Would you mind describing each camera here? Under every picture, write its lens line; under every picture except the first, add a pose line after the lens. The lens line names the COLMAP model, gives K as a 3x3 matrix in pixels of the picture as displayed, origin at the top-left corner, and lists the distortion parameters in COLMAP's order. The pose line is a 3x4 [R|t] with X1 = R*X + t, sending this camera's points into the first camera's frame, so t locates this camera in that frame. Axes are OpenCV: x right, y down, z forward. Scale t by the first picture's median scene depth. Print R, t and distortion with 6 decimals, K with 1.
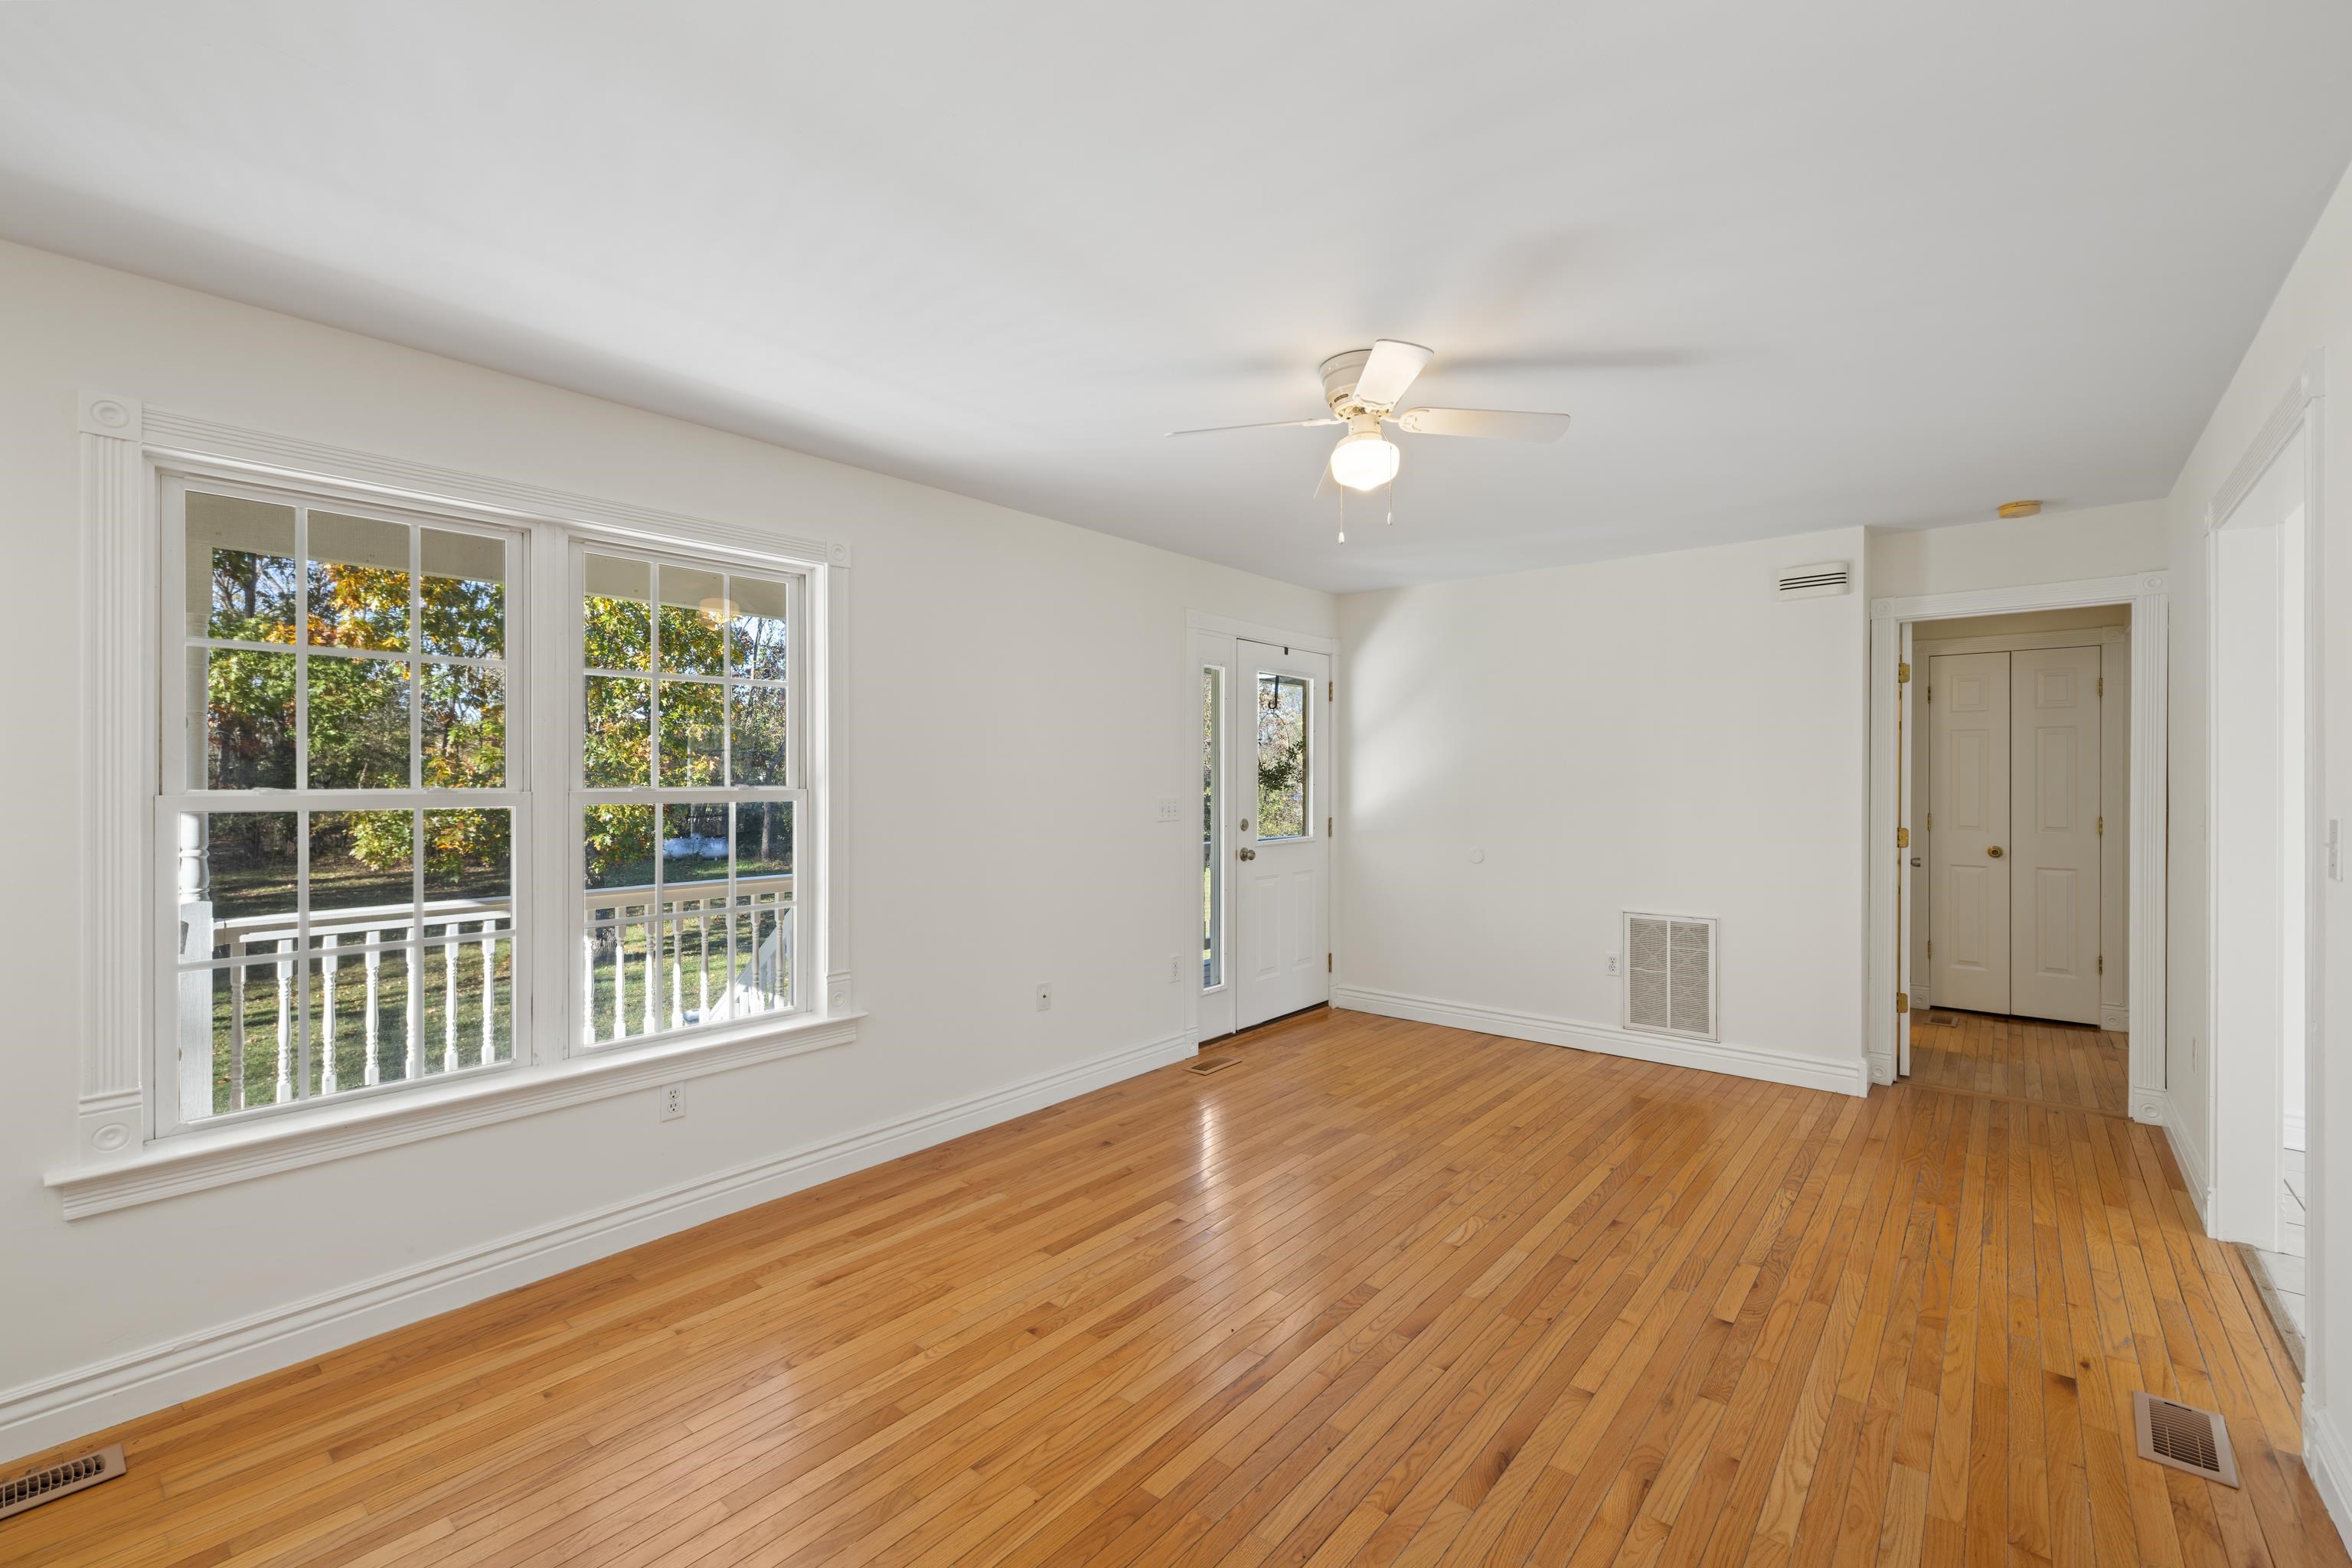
lens RADIAL K [[991.3, 0, 1178.7], [0, 991.3, 784.2], [0, 0, 1]] dist [0.000630, -0.000299]
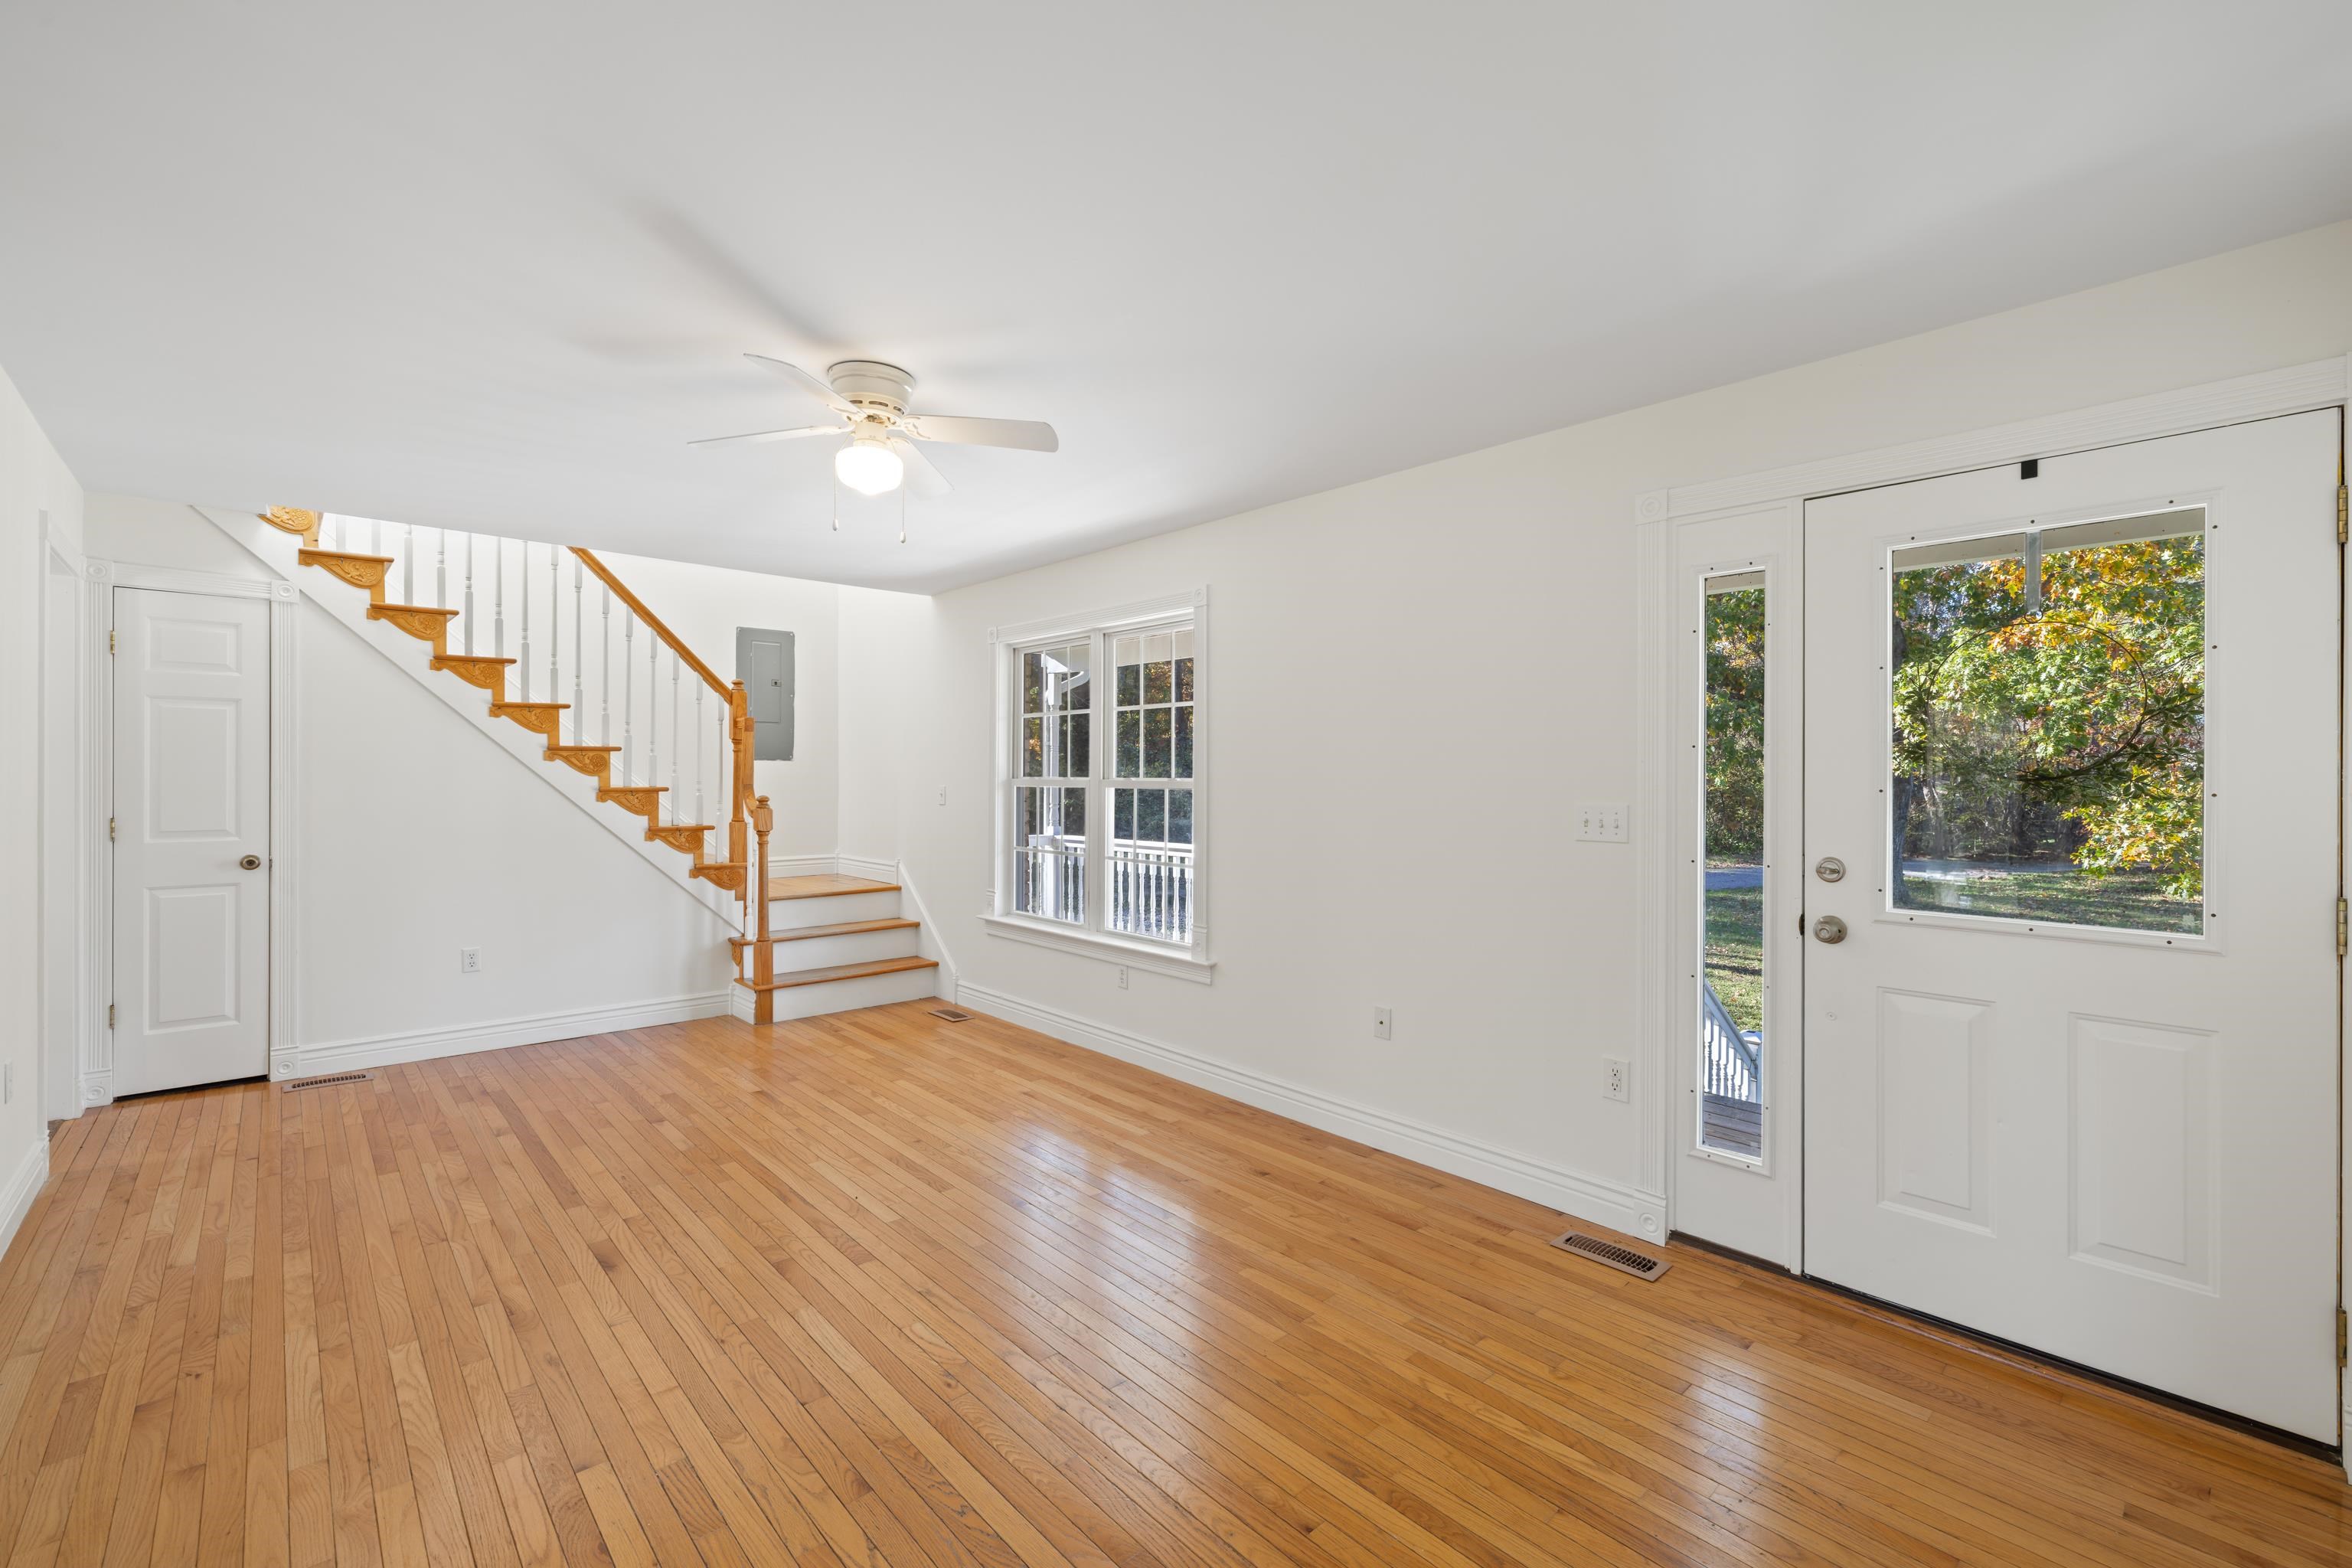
lens RADIAL K [[991.3, 0, 1175.9], [0, 991.3, 770.4], [0, 0, 1]] dist [0.000630, -0.000299]
pose [[-0.135671, -0.006402, -0.990733, 0.925841], [-0.013497, 0.999898, -0.004613, -0.002491], [0.990662, 0.012746, -0.135744, 1.144433]]
